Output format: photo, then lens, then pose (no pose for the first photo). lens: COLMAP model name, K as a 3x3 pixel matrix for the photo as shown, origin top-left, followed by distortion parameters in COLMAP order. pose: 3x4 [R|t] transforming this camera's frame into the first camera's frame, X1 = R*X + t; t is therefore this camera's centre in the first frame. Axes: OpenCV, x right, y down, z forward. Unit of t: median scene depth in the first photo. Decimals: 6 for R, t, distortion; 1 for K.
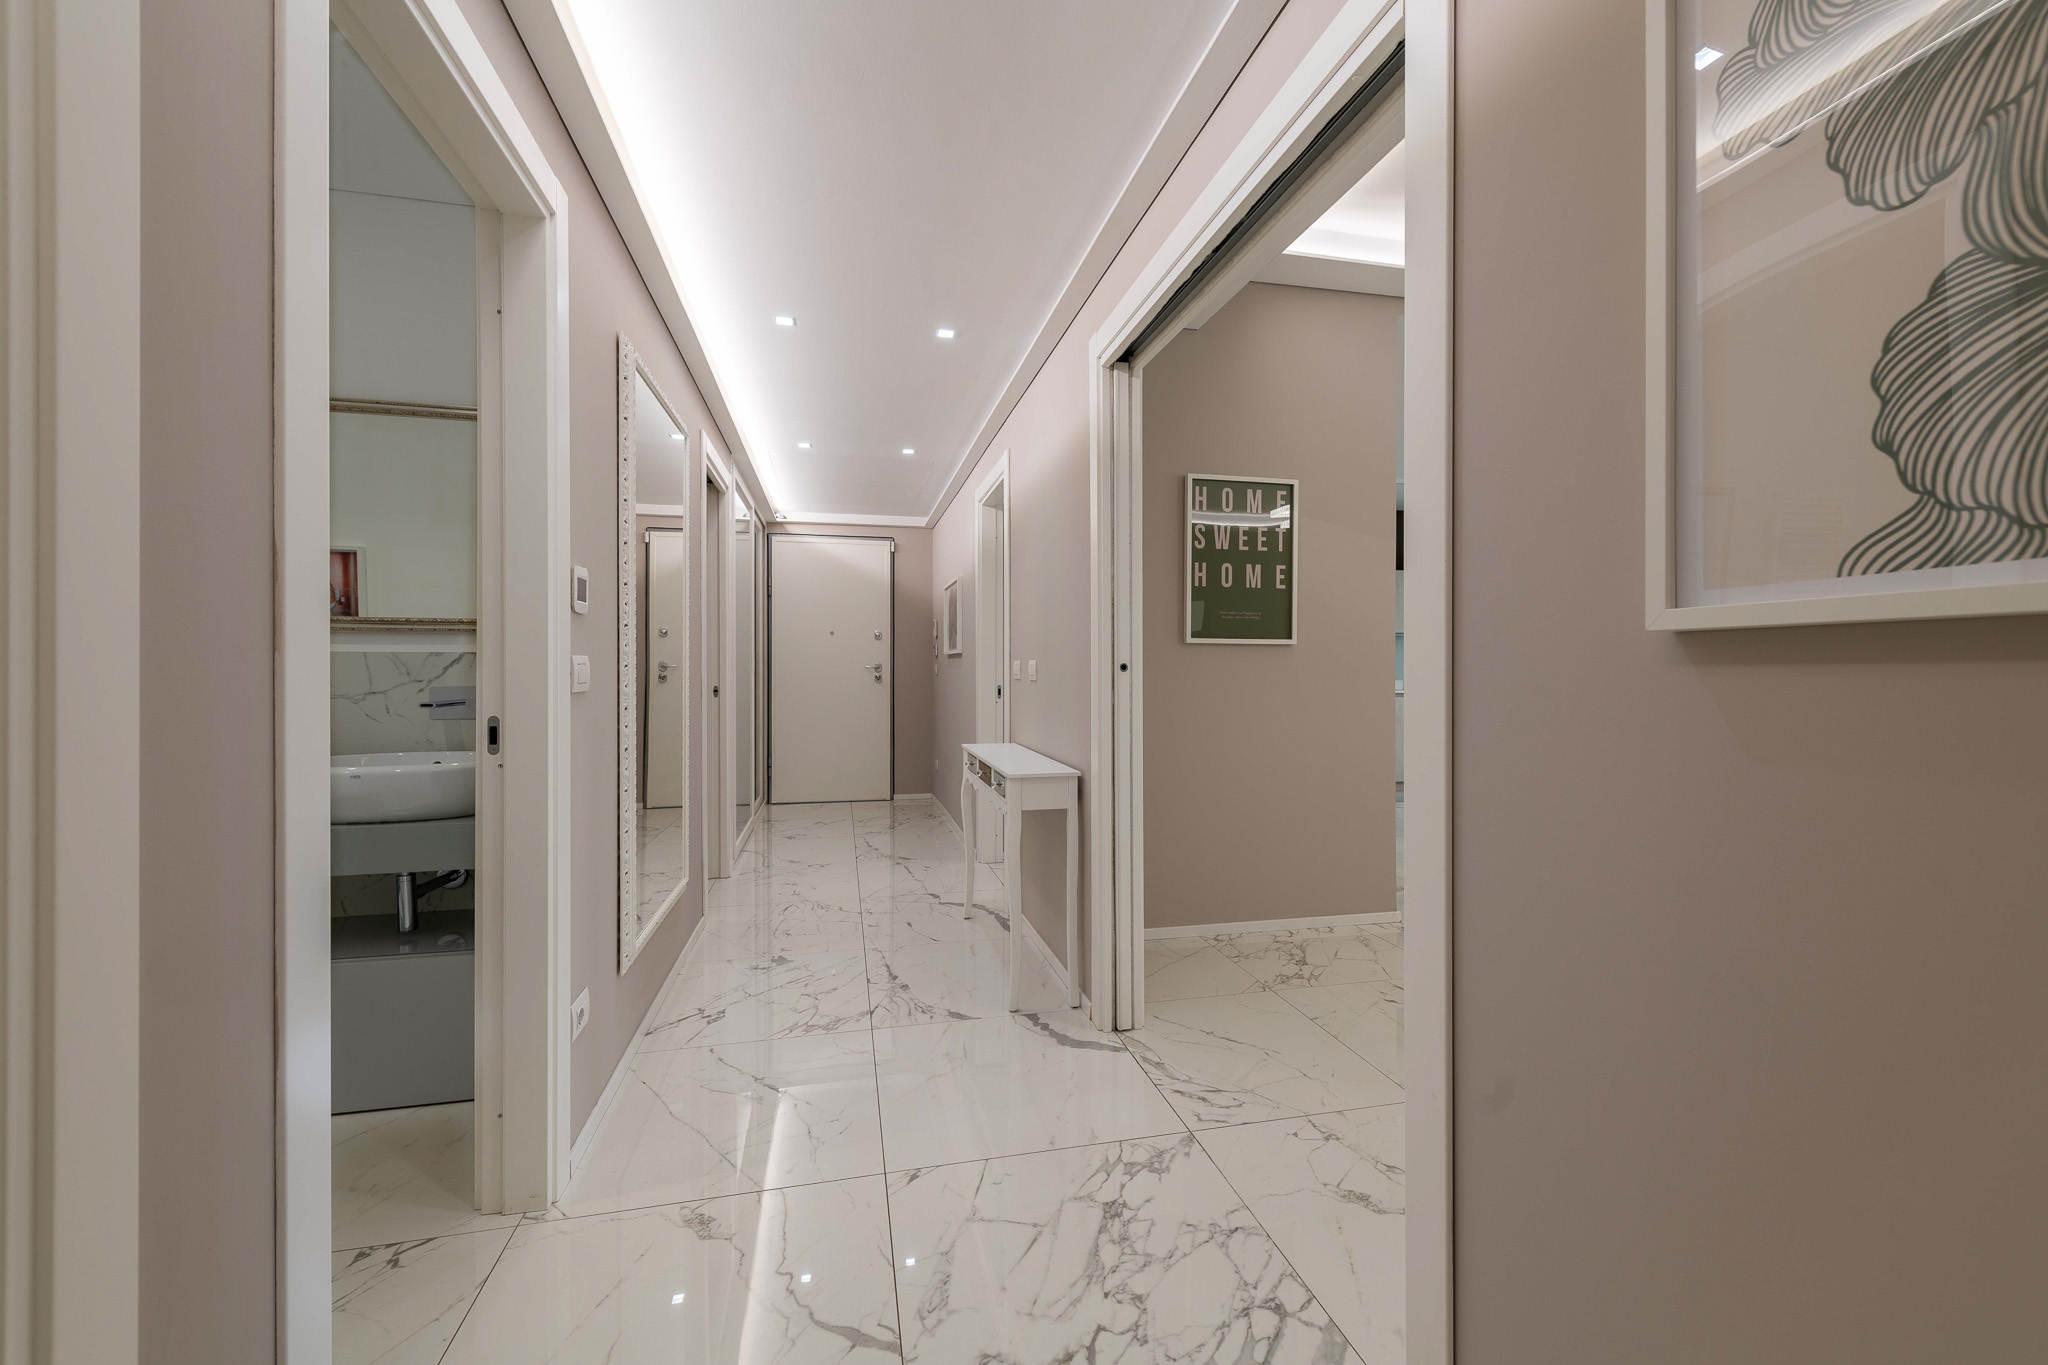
lens RADIAL K [[814.4, 0, 1027.0], [0, 814.4, 672.6], [0, 0, 1]] dist [0.006606, -0.002489]
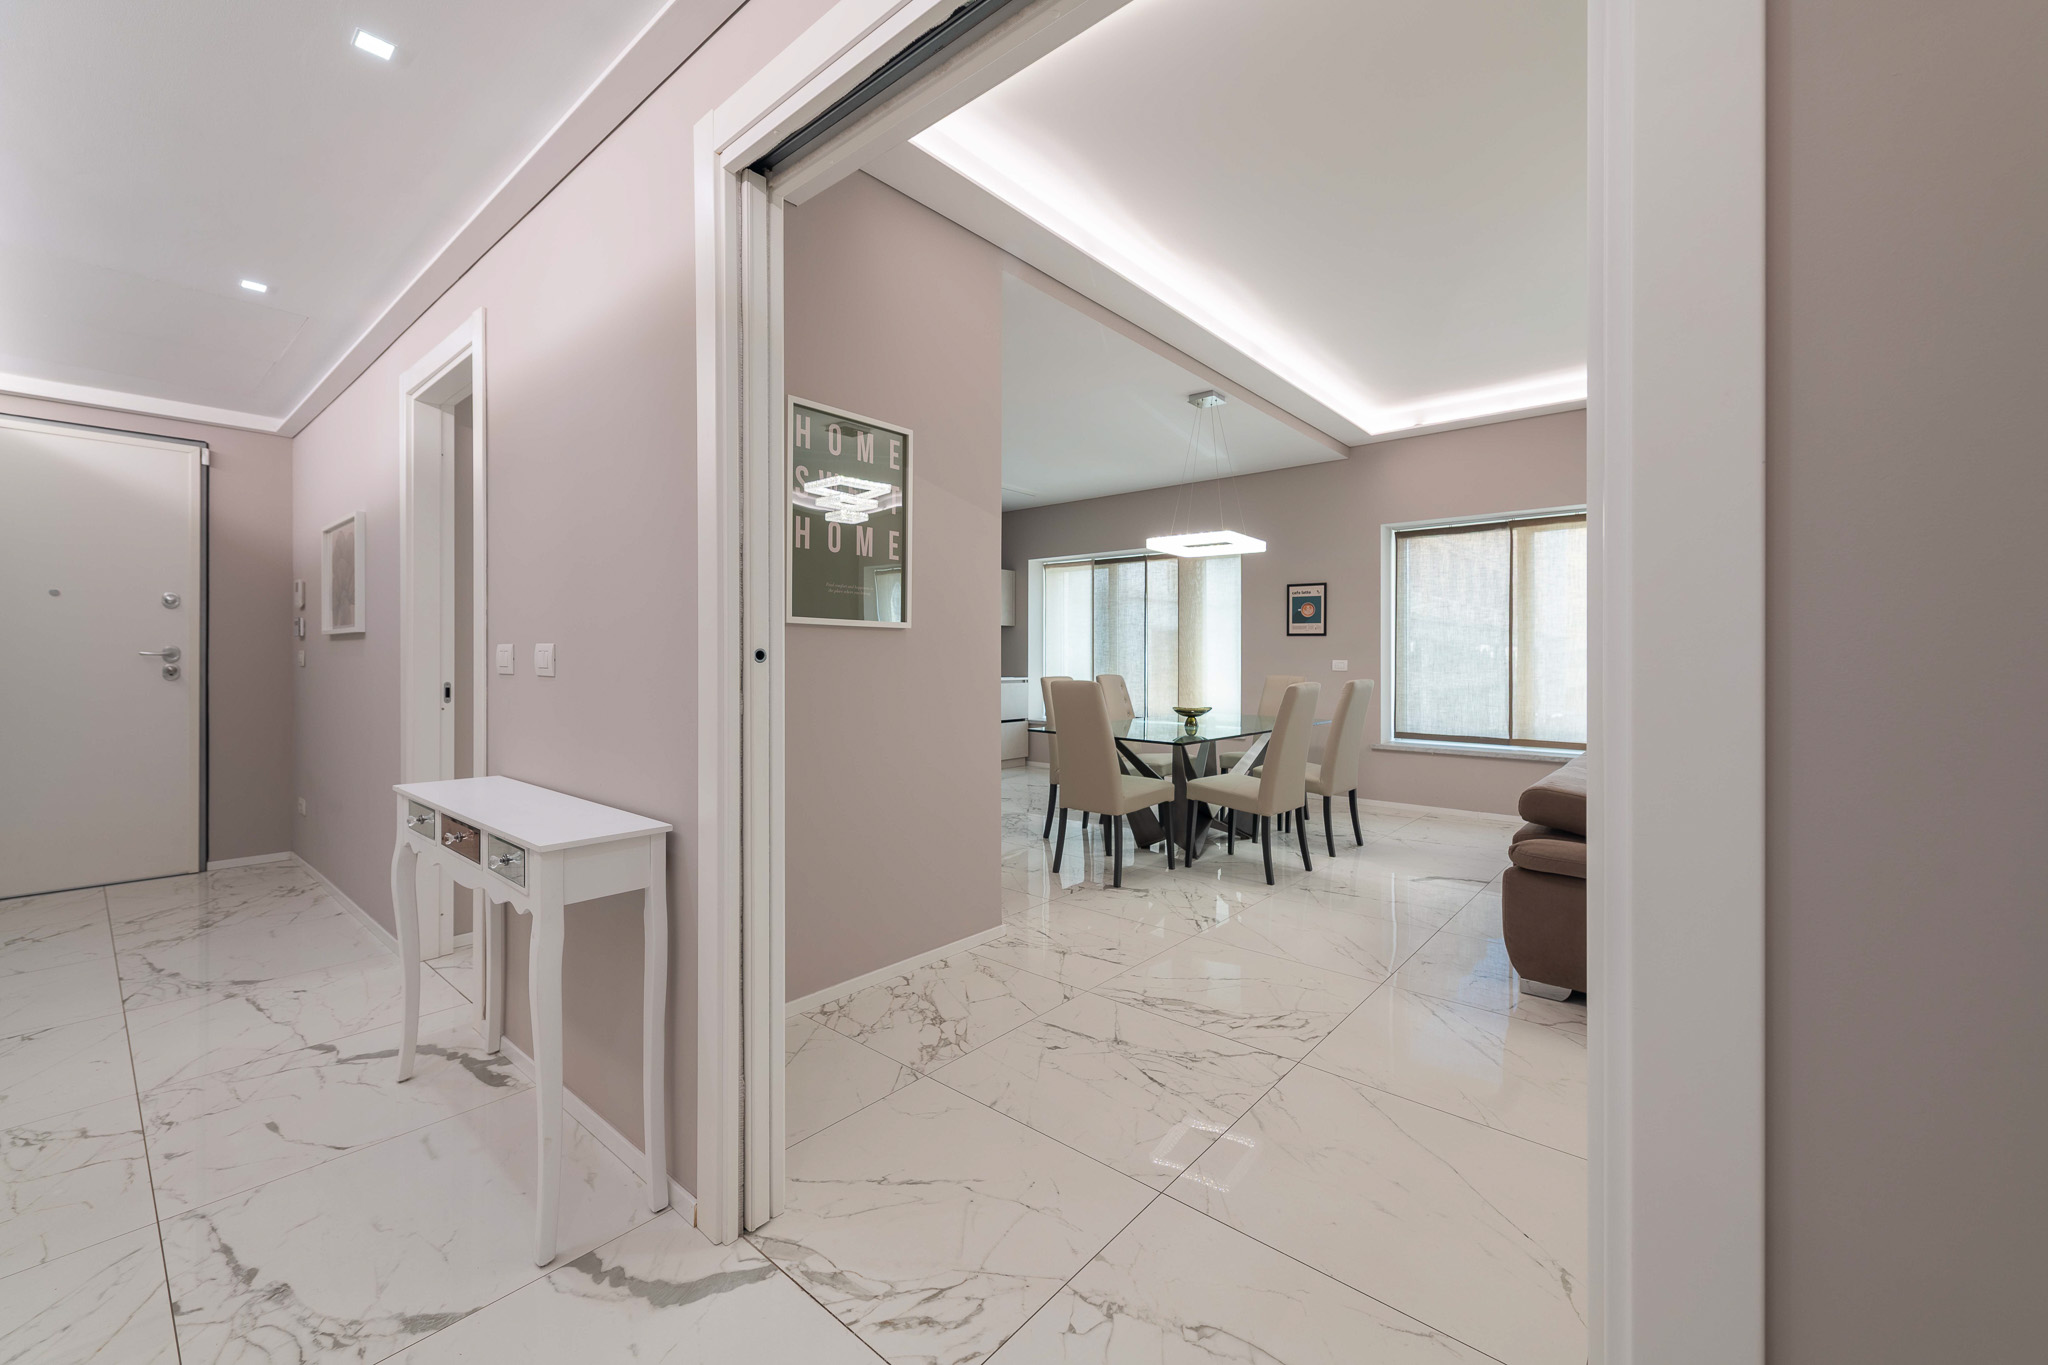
lens RADIAL K [[814.4, 0, 1032.0], [0, 814.4, 659.4], [0, 0, 1]] dist [0.006606, -0.002489]
pose [[0.802027, 0.000170, 0.597287, -0.073780], [0.001005, 0.999998, -0.001634, -0.001997], [-0.597286, 0.001911, 0.802026, 0.298040]]
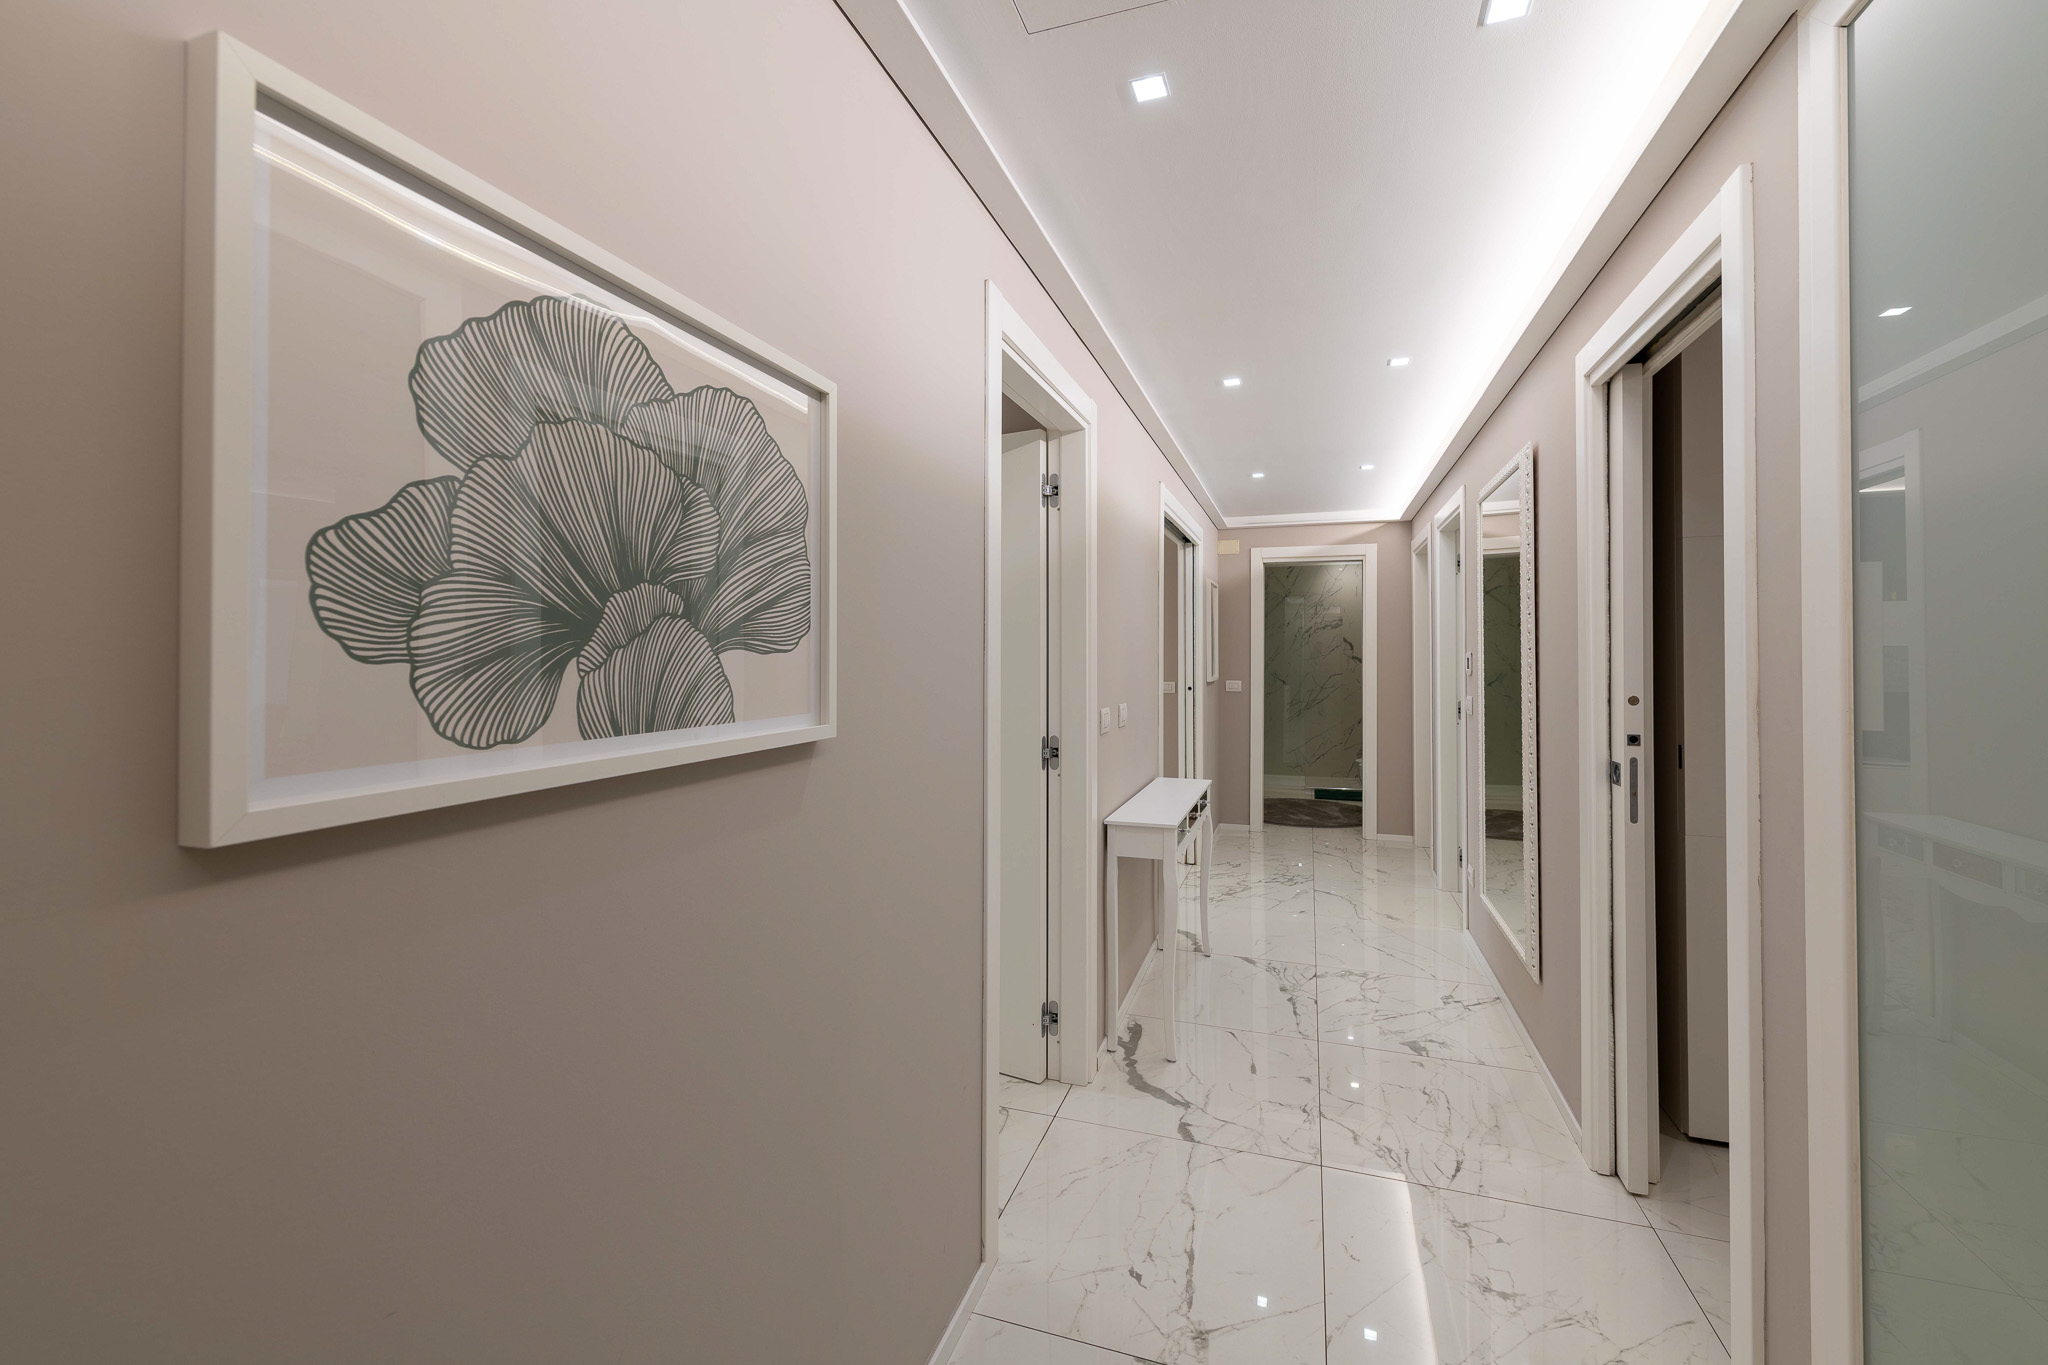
lens RADIAL K [[814.4, 0, 1036.4], [0, 814.4, 641.3], [0, 0, 1]] dist [0.006606, -0.002489]
pose [[-0.853285, 0.007638, 0.521389, -0.421309], [0.001658, 0.999927, -0.011935, -0.080919], [-0.521442, -0.009319, -0.853236, 2.004730]]
